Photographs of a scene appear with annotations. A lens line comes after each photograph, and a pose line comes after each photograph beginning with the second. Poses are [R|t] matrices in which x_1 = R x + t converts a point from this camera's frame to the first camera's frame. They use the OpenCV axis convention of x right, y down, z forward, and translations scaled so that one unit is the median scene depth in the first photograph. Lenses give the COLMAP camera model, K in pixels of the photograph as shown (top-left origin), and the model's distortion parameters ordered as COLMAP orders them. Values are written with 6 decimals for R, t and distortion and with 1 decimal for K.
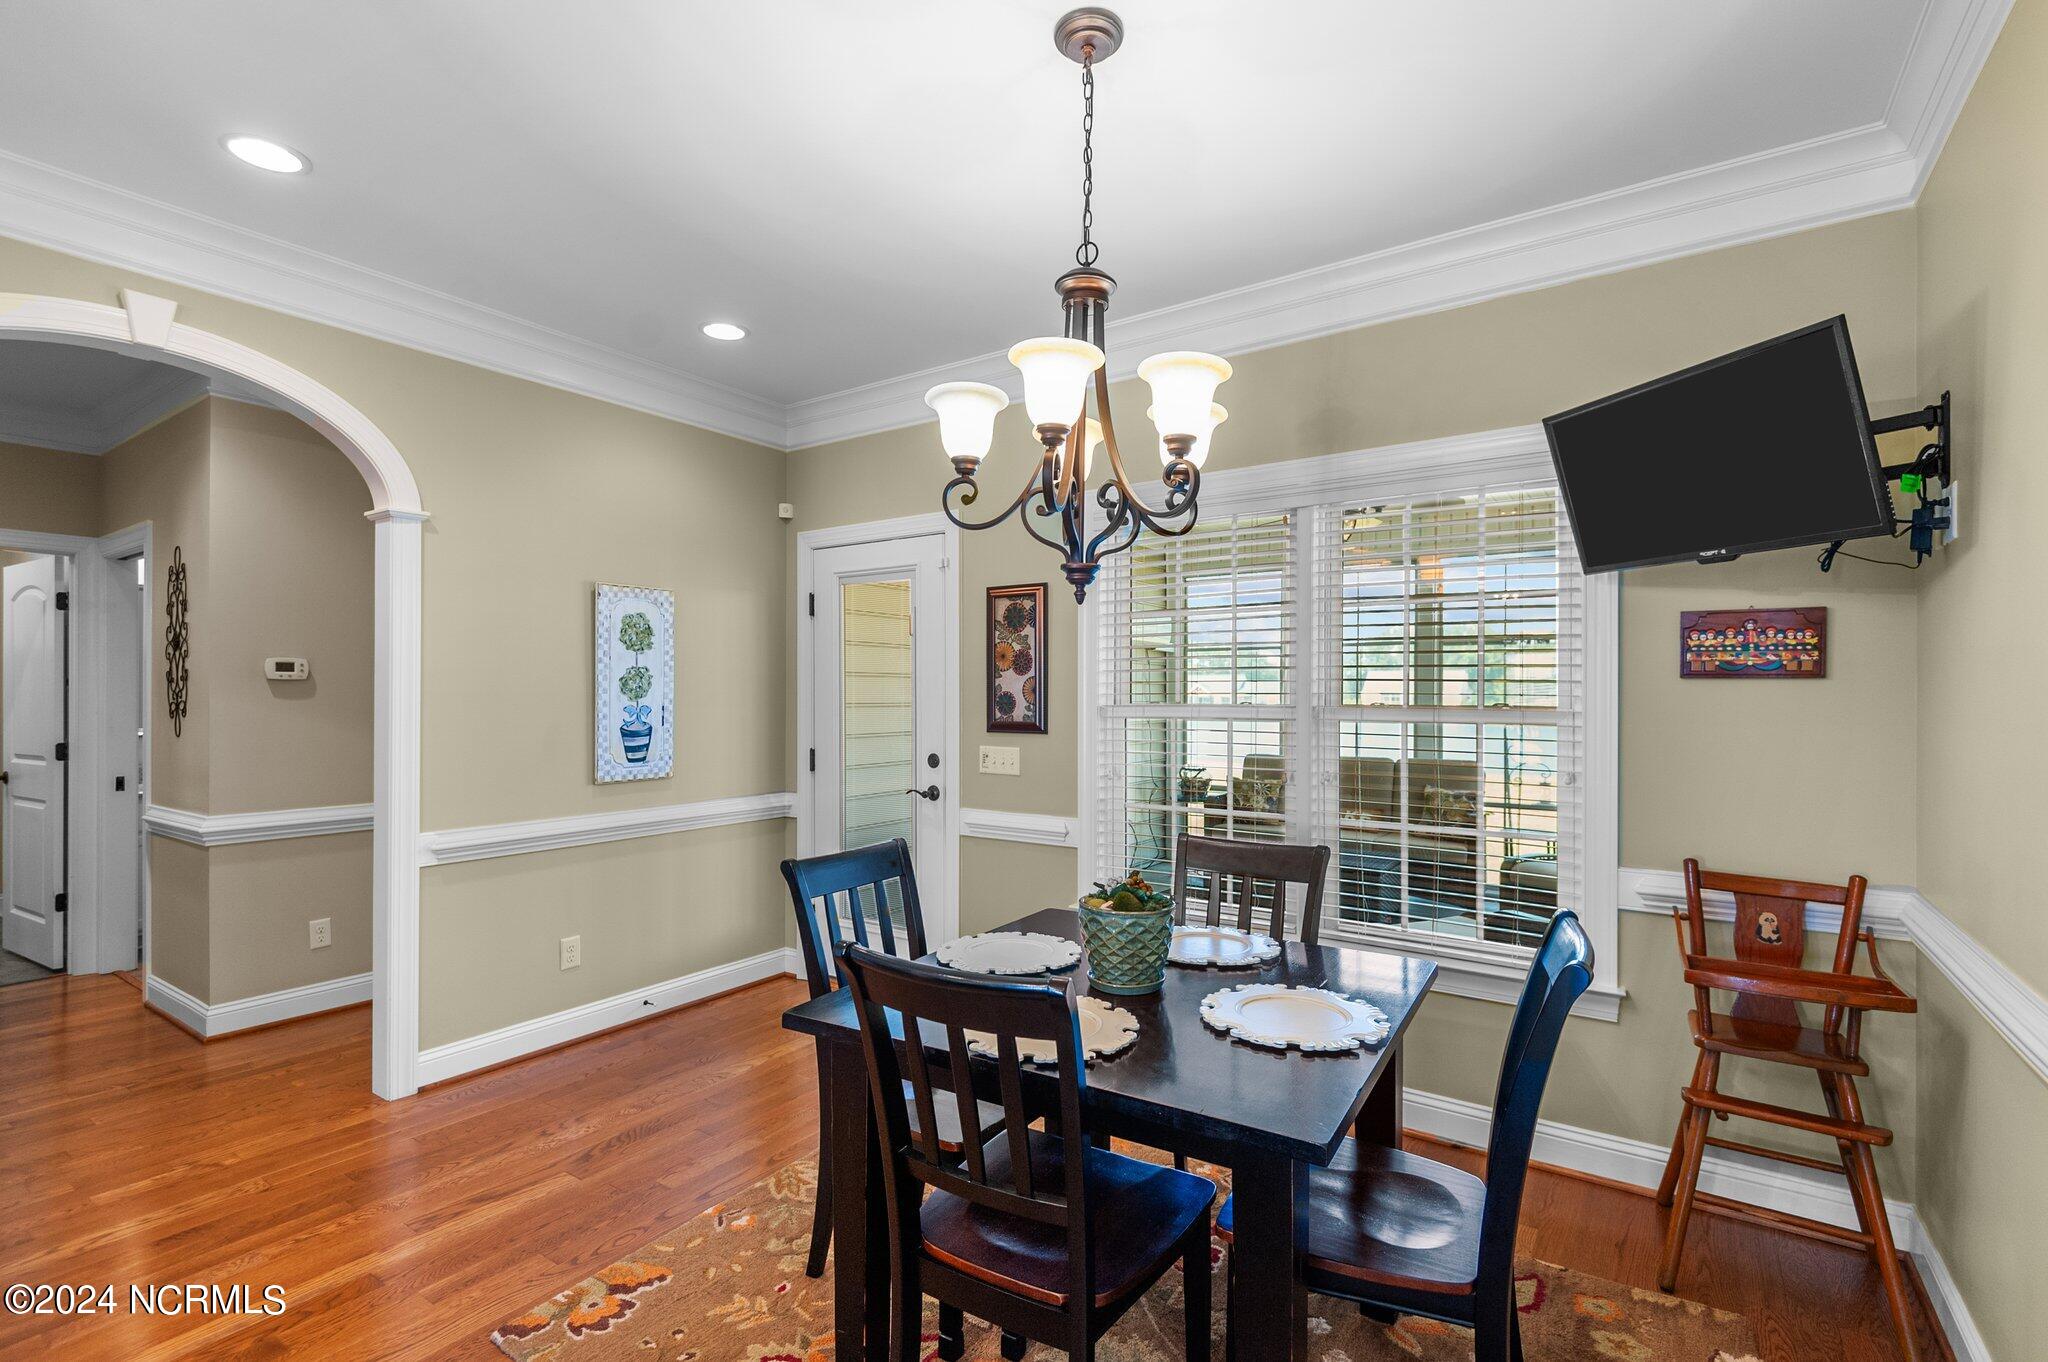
lens RADIAL K [[944.7, 0, 1036.1], [0, 944.7, 701.3], [0, 0, 1]] dist [-0.000622, -0.001006]
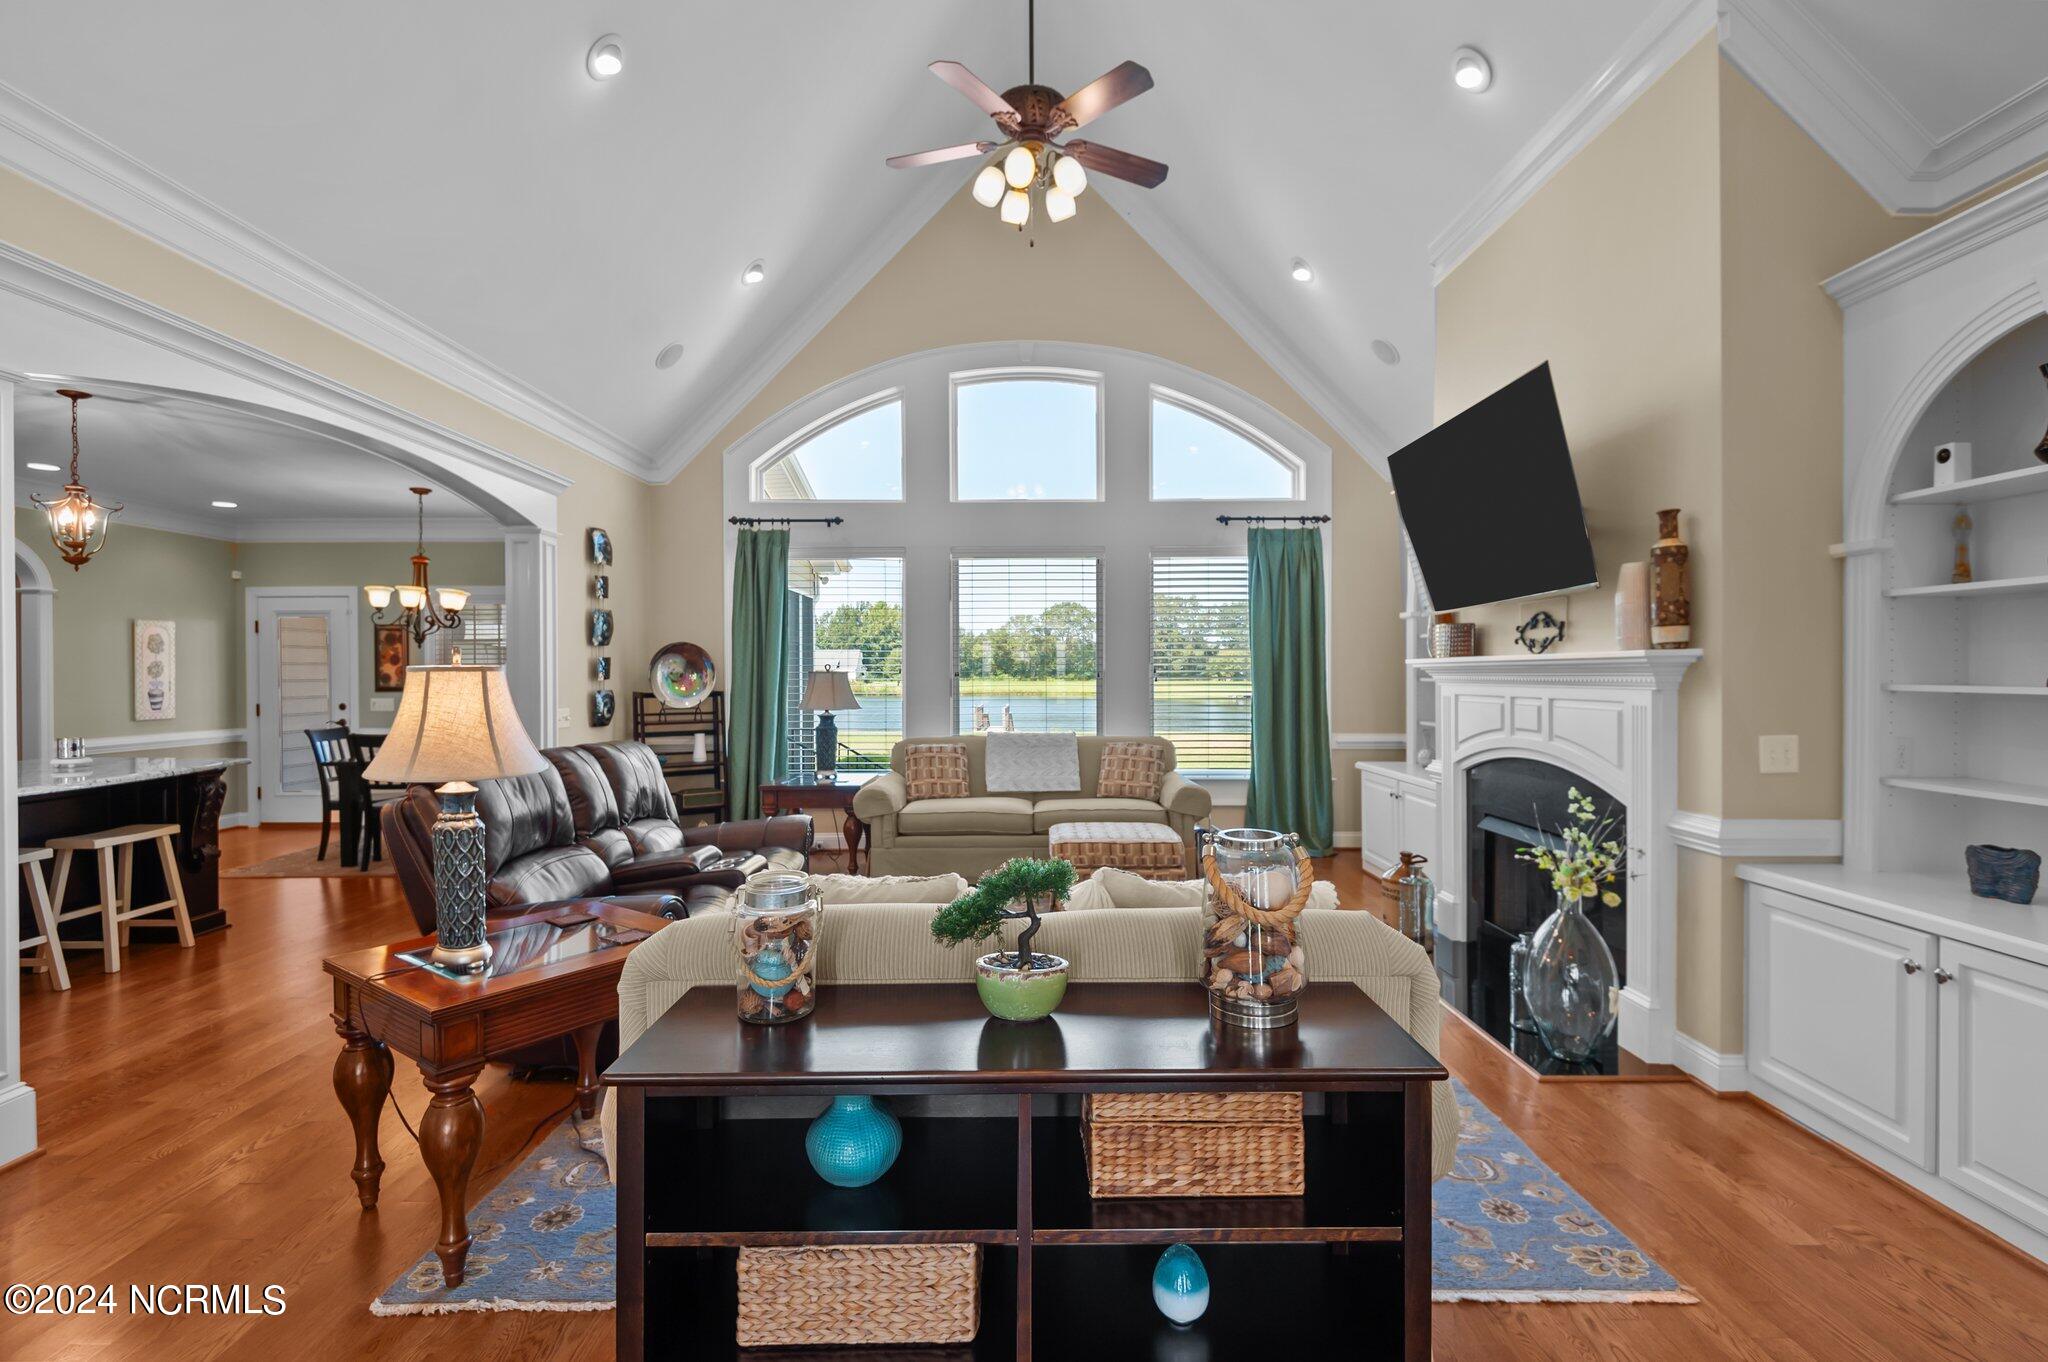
lens RADIAL K [[940.9, 0, 1038.0], [0, 940.9, 679.9], [0, 0, 1]] dist [0.001963, -0.001166]
pose [[0.824634, -0.010075, 0.565578, -0.020256], [0.009168, 0.999948, 0.004446, 0.009994], [-0.565593, 0.001519, 0.824683, -1.653866]]
